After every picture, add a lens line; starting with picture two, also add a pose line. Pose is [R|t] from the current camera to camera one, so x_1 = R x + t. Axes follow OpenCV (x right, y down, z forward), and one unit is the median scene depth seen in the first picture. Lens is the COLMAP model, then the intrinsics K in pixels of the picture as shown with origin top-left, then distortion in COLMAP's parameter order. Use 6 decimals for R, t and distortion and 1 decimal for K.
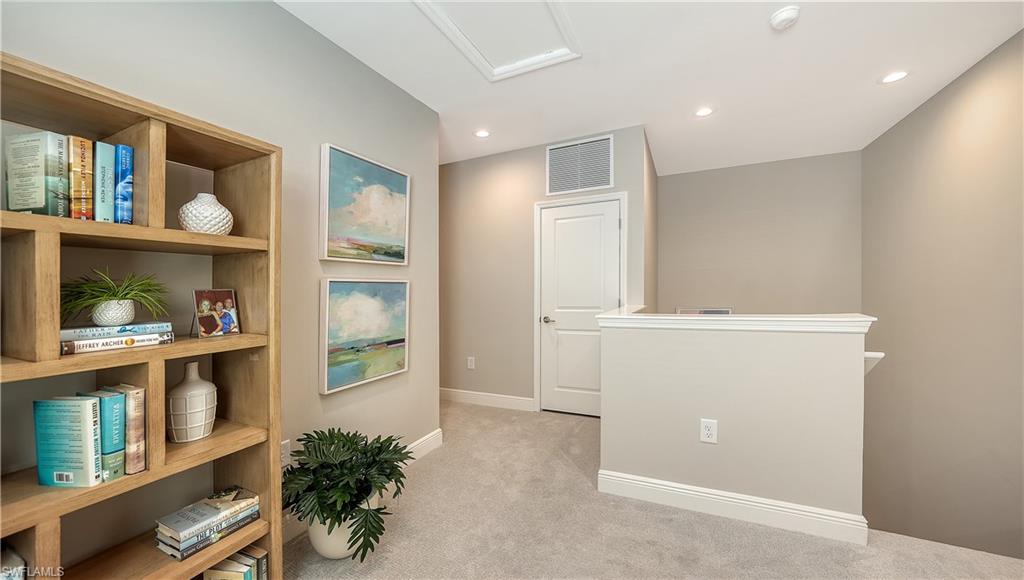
lens RADIAL K [[371.9, 0, 514.9], [0, 371.9, 296.4], [0, 0, 1]] dist [0.013132, -0.000046]
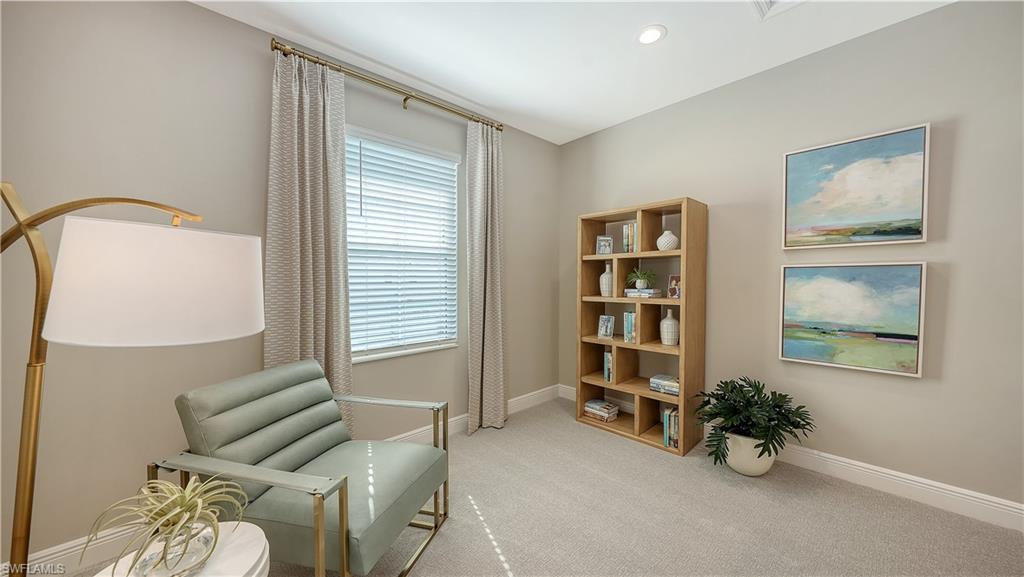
lens RADIAL K [[371.9, 0, 514.9], [0, 371.9, 294.9], [0, 0, 1]] dist [0.013132, -0.000046]
pose [[-0.366811, 0.059021, -0.928421, 0.875002], [-0.003336, 0.997896, 0.064756, -0.025220], [0.930290, 0.026851, -0.365842, 0.577896]]
